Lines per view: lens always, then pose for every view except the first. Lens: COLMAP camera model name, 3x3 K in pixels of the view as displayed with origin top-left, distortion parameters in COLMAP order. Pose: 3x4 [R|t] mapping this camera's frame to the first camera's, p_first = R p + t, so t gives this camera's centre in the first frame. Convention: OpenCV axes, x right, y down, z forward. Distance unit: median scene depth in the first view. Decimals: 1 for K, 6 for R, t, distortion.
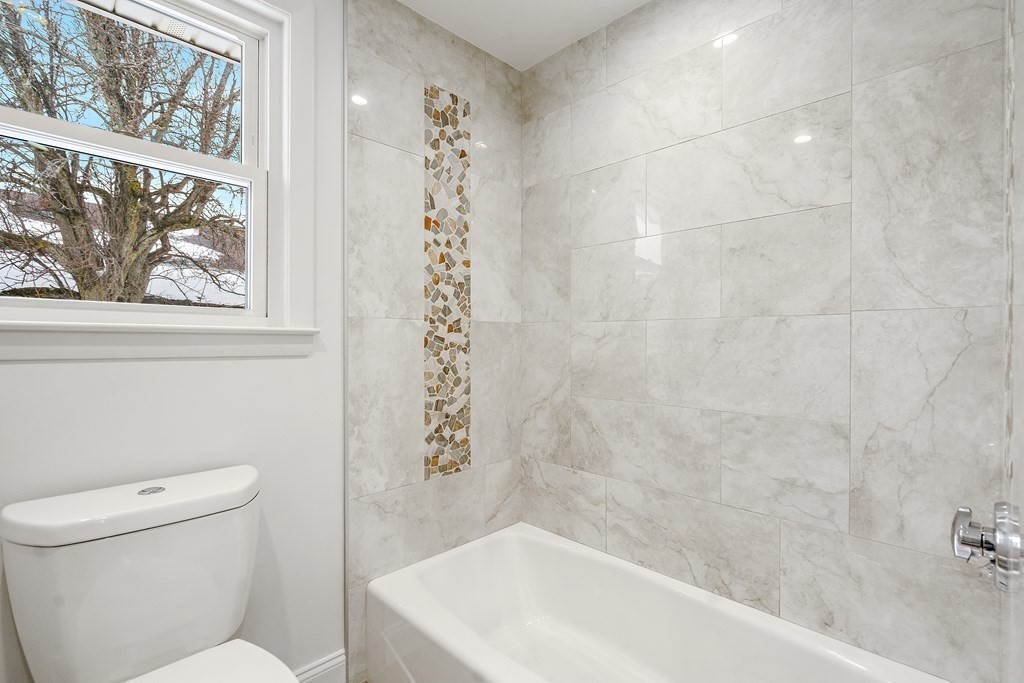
lens RADIAL K [[463.9, 0, 512.0], [0, 463.9, 341.5], [0, 0, 1]] dist [-0.002929, 0.000992]
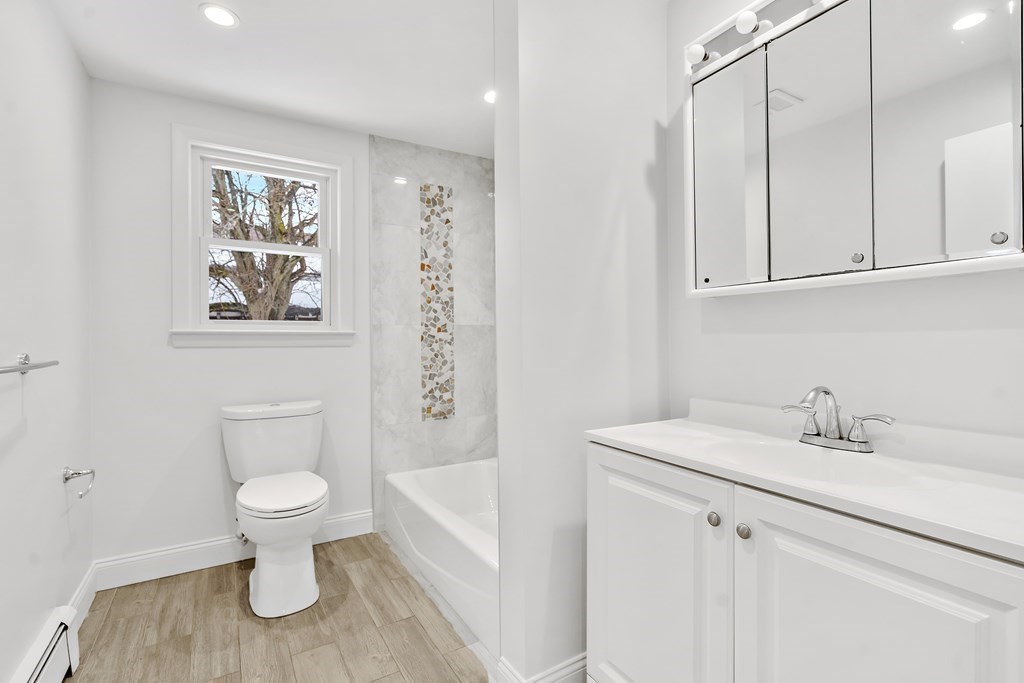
lens RADIAL K [[463.9, 0, 512.0], [0, 463.9, 341.5], [0, 0, 1]] dist [-0.002929, 0.000992]
pose [[0.973071, -0.003246, -0.230482, 0.494134], [0.003817, 0.999991, 0.002029, 0.010387], [0.230473, -0.002854, 0.973074, -0.528858]]
